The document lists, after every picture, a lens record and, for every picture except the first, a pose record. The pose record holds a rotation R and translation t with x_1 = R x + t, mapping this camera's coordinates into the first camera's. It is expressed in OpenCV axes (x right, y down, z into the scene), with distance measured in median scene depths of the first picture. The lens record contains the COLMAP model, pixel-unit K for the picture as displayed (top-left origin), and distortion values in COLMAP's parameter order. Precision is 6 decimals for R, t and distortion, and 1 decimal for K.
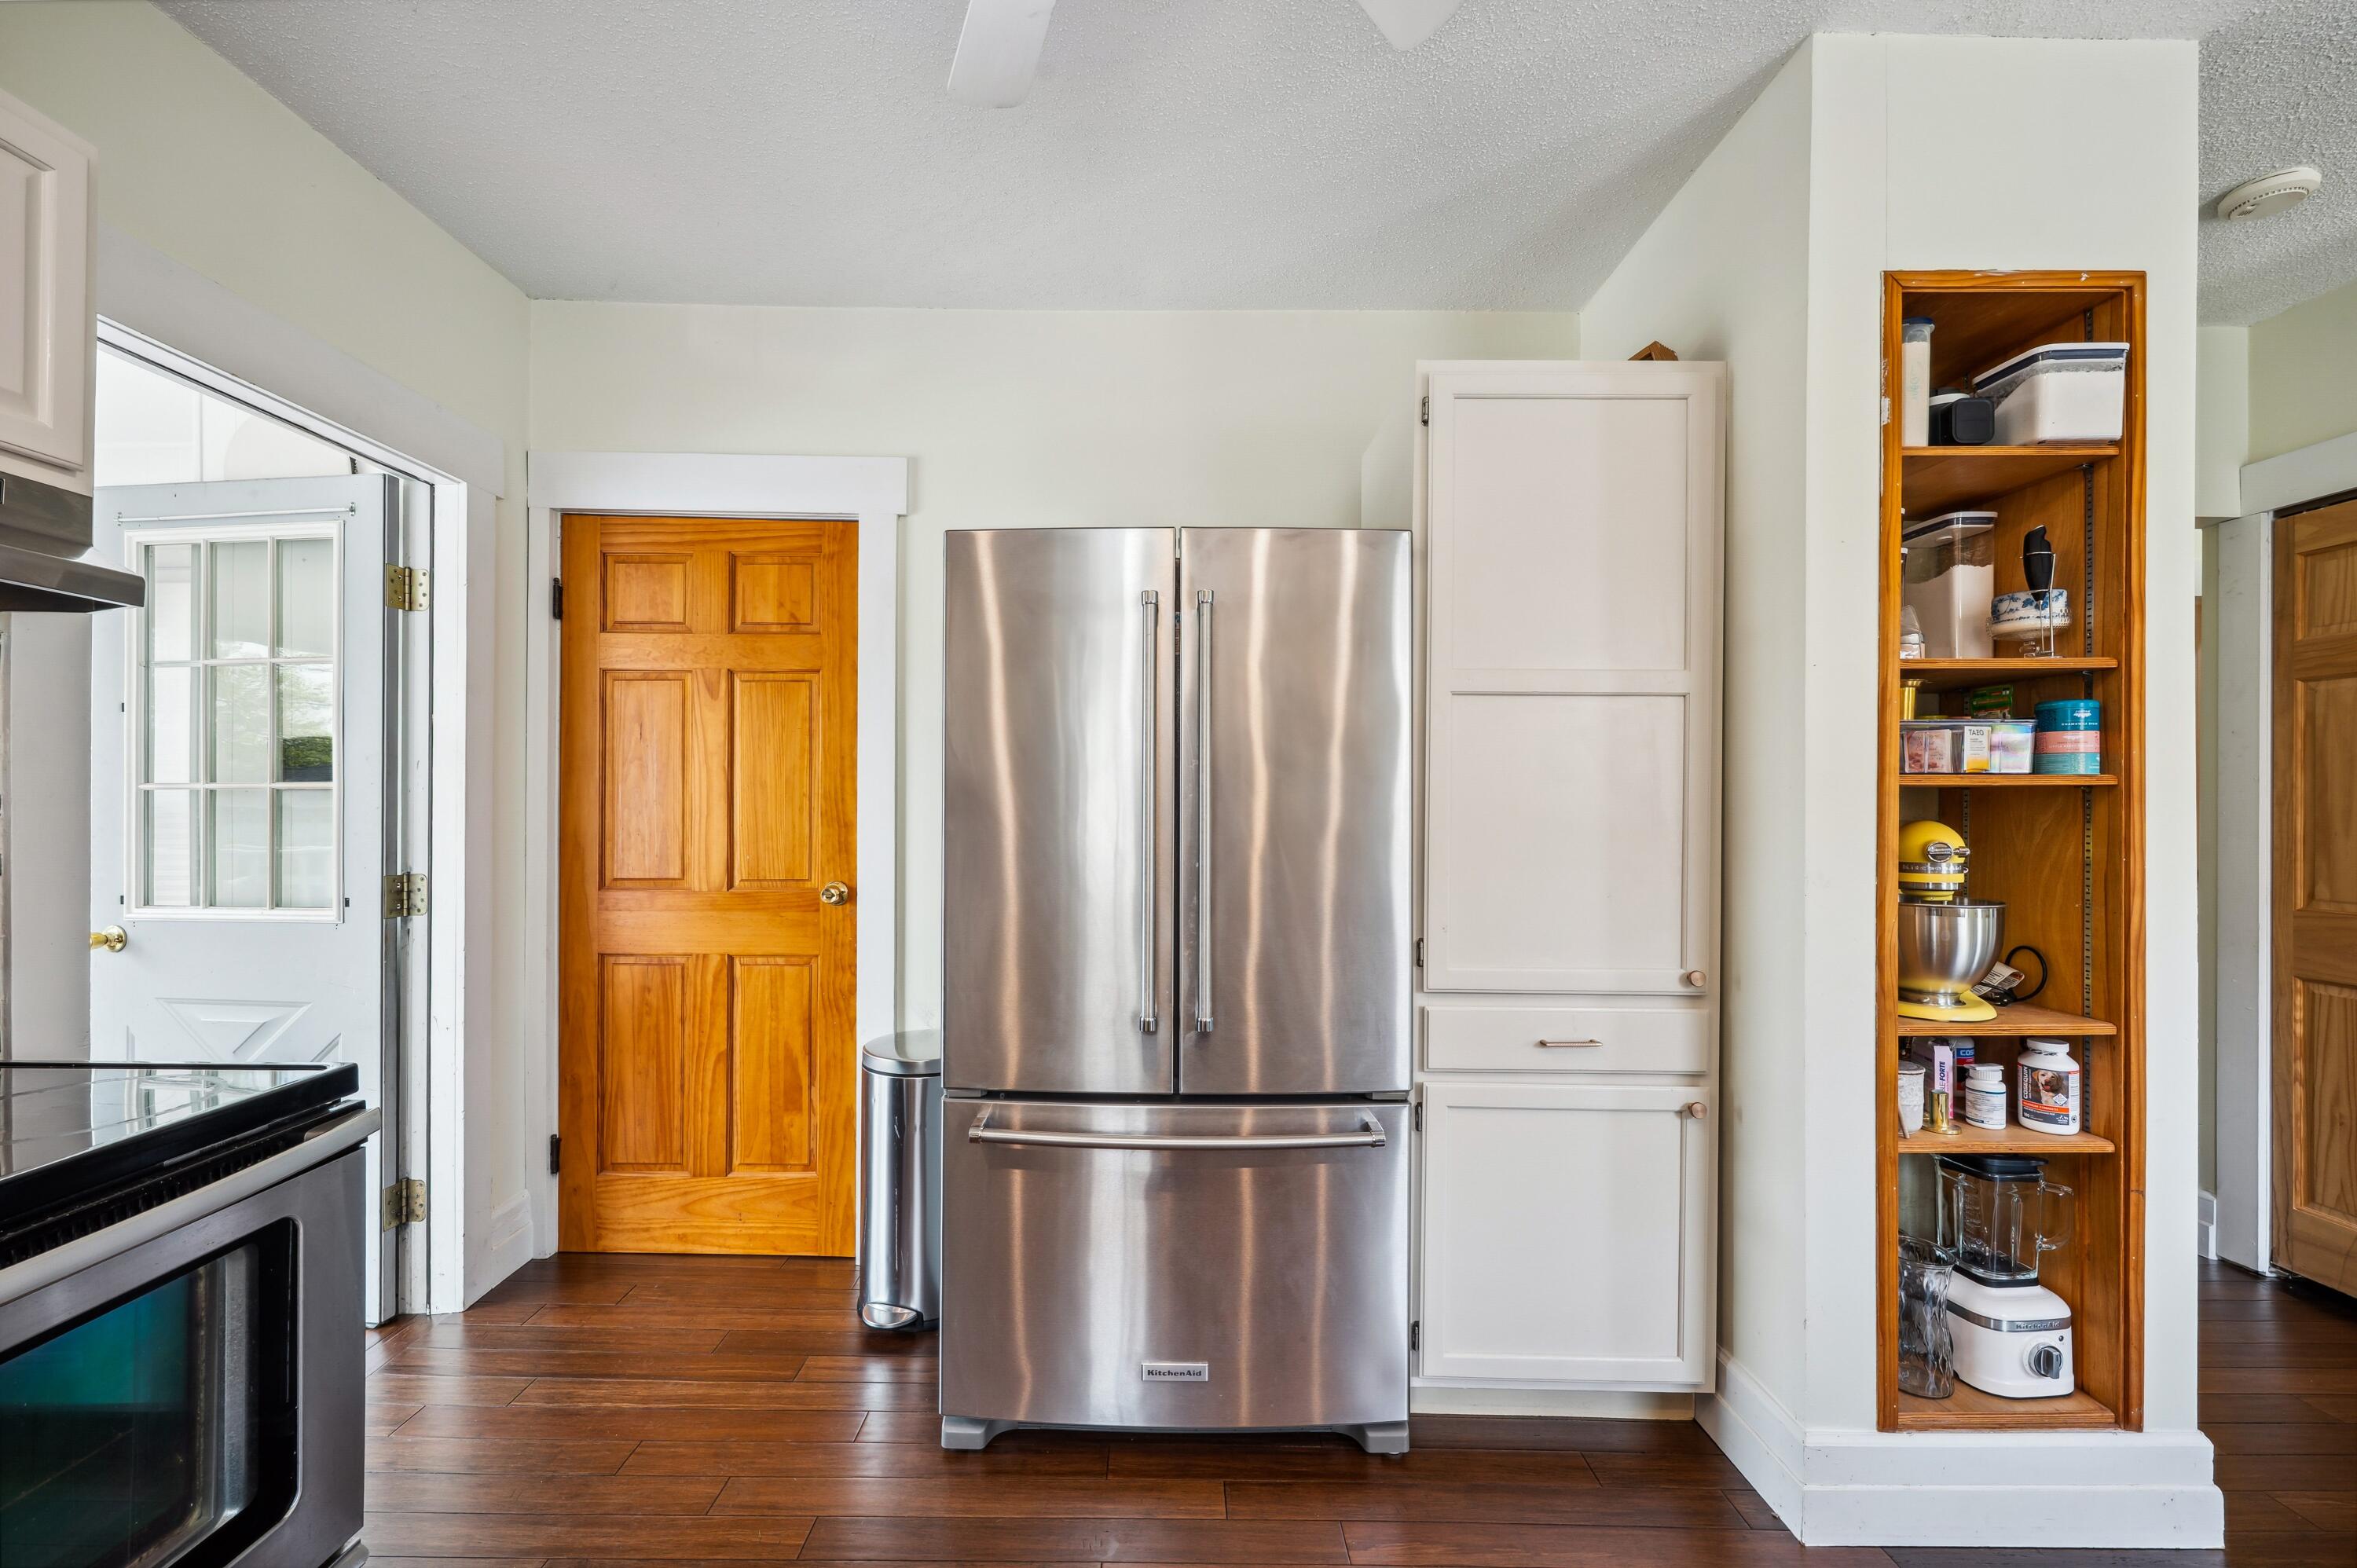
lens RADIAL K [[948.6, 0, 1169.7], [0, 948.6, 799.8], [0, 0, 1]] dist [-0.000392, -0.000045]
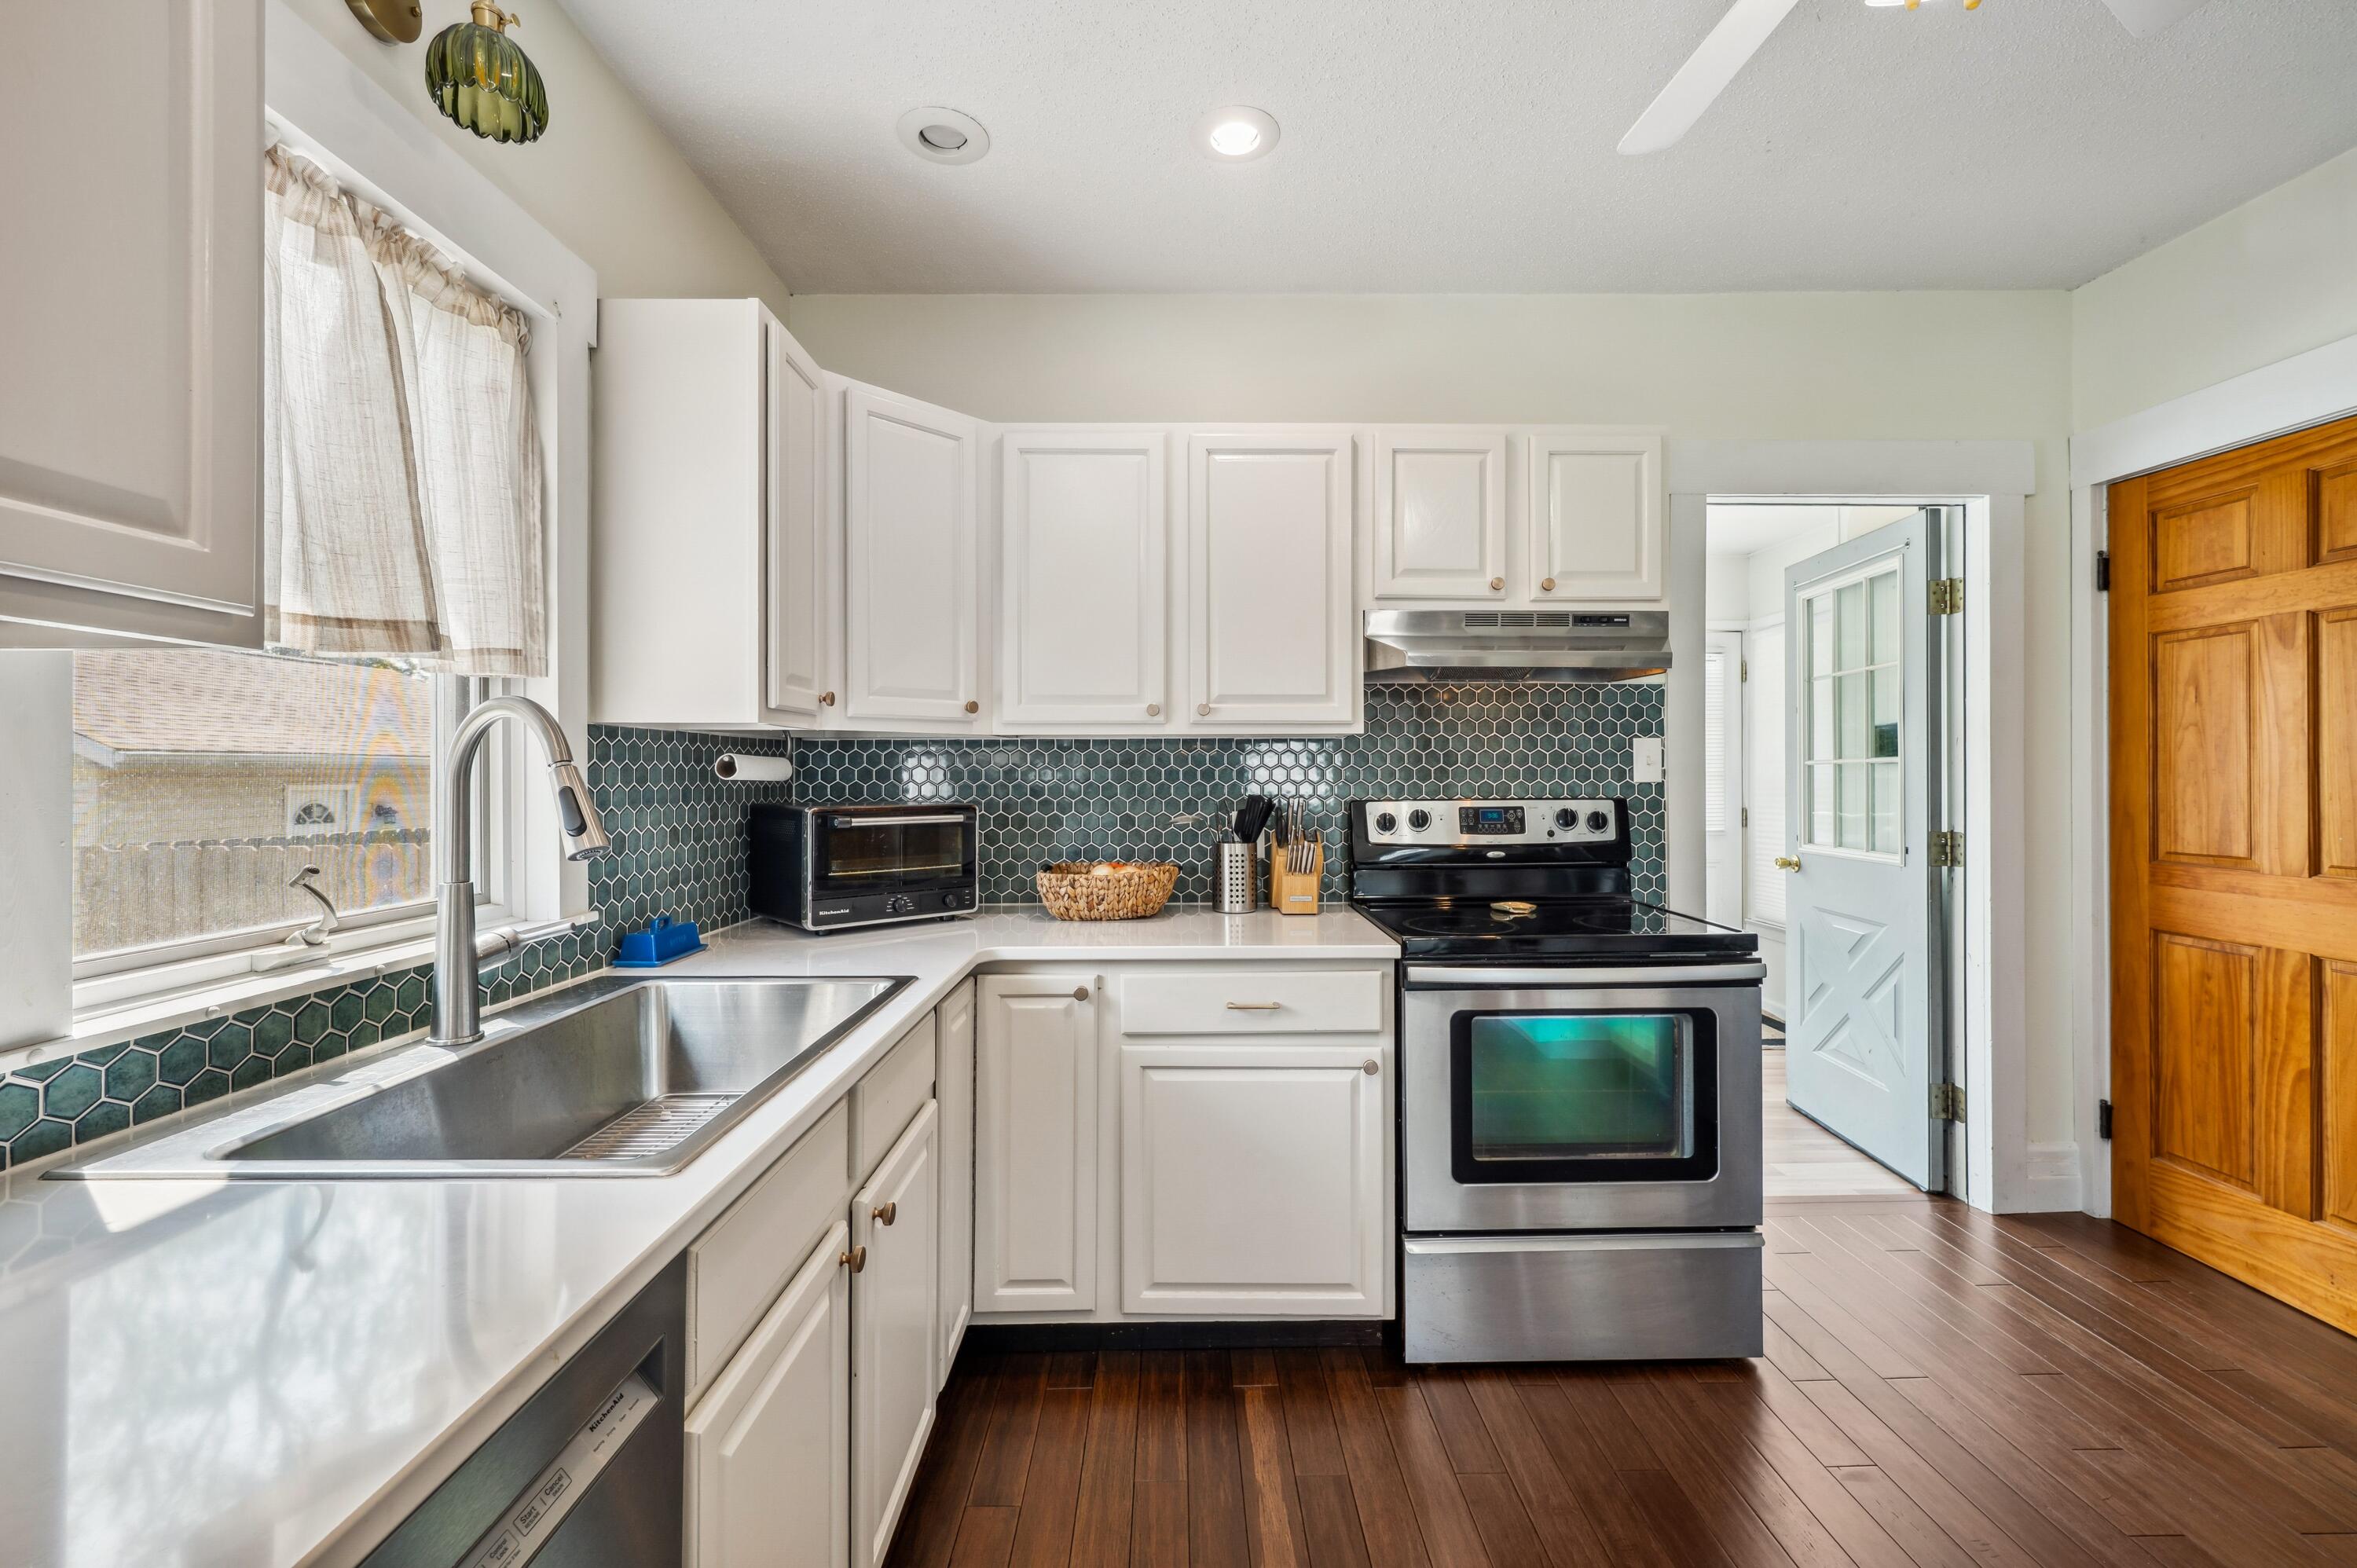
lens RADIAL K [[948.6, 0, 1186.7], [0, 948.6, 774.5], [0, 0, 1]] dist [-0.000392, -0.000045]
pose [[0.015820, -0.003358, -0.999869, 0.347747], [0.003887, 0.999987, -0.003297, 0.004718], [0.999867, -0.003835, 0.015833, 0.004480]]
